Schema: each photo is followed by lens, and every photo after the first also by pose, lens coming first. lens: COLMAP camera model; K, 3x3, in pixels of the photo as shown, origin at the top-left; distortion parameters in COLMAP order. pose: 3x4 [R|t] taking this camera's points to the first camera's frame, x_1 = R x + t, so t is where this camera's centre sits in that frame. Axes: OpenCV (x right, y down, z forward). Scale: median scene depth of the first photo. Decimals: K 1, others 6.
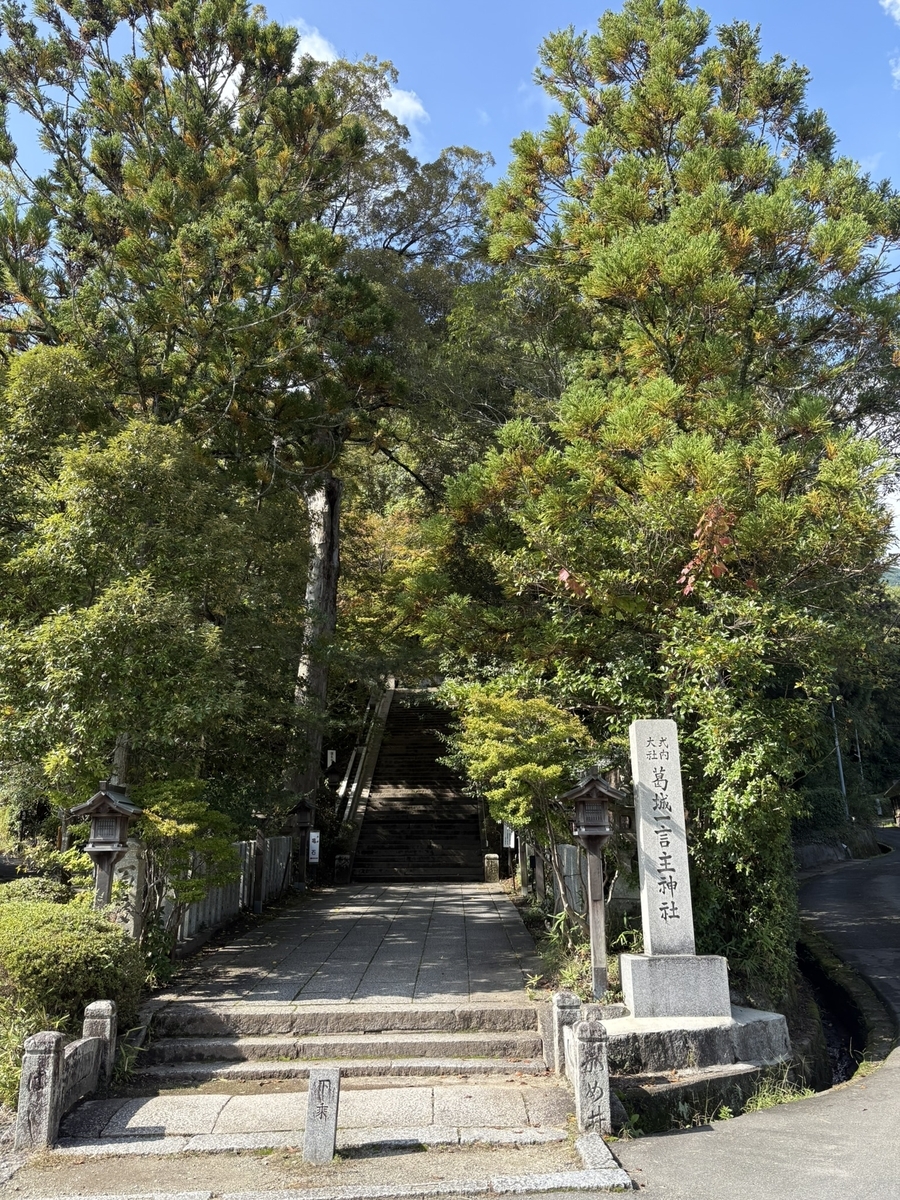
lens RADIAL K [[897.4, 0, 445.3], [0, 897.4, 599.1], [0, 0, 1]] dist [0.018817, -0.019970]
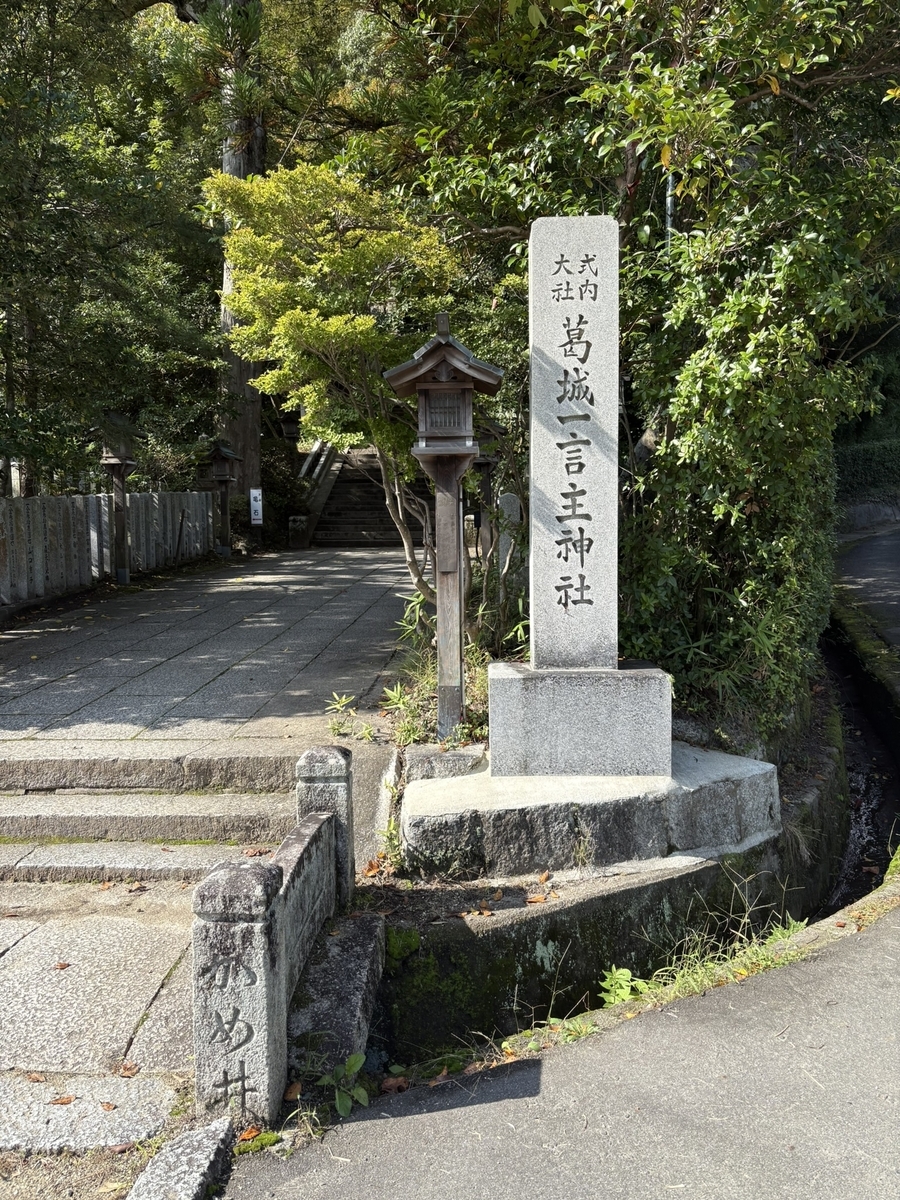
lens RADIAL K [[897.4, 0, 453.5], [0, 897.4, 604.1], [0, 0, 1]] dist [0.018817, -0.019970]
pose [[0.998490, -0.000701, -0.054924, 0.206556], [0.020392, 0.933188, 0.358809, 0.162778], [0.051003, -0.359387, 0.931794, 0.502598]]
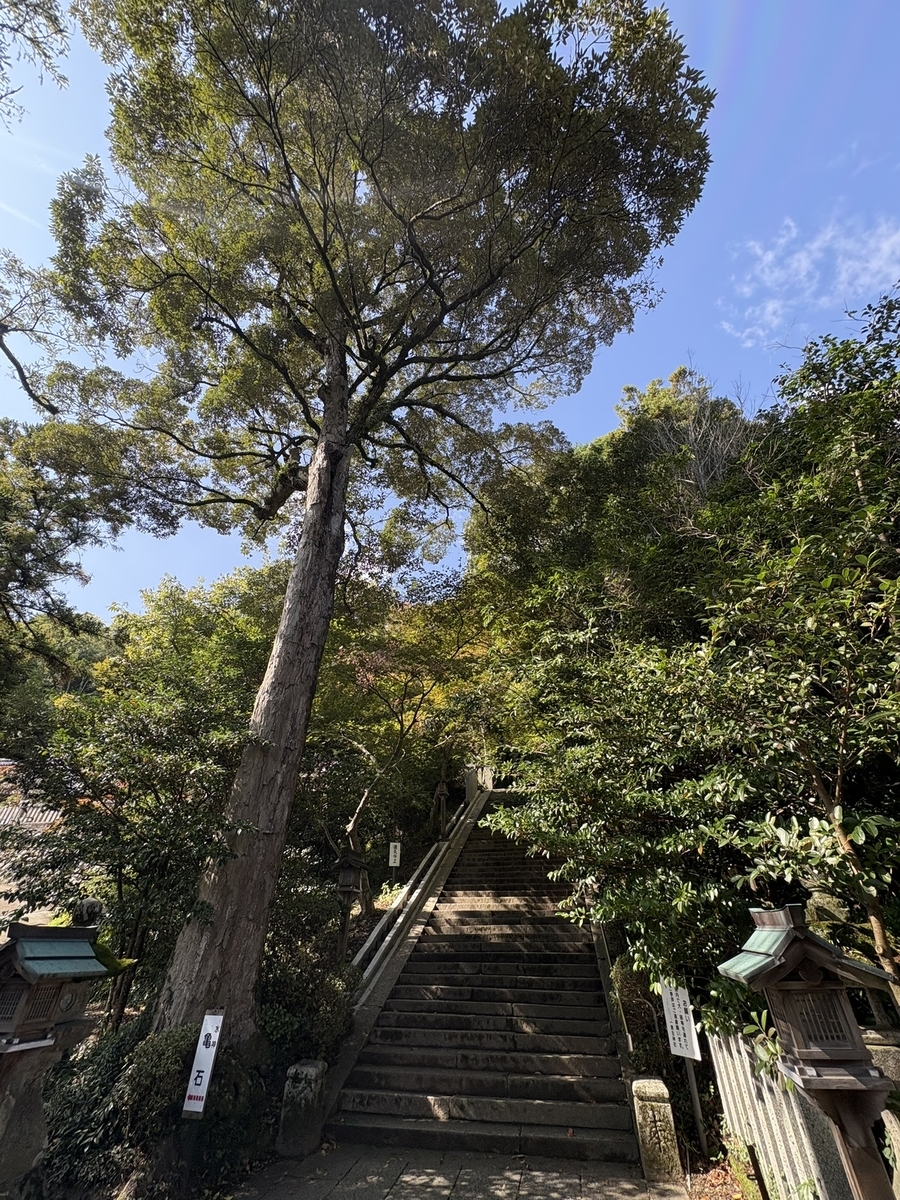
lens RADIAL K [[483.1, 0, 447.3], [0, 483.1, 600.9], [0, 0, 1]] dist [0.001338, 0.000227]
pose [[0.979550, -0.107372, -0.170157, 0.061570], [0.044426, 0.940253, -0.337565, 0.393580], [0.196235, 0.323103, 0.925795, 1.873979]]
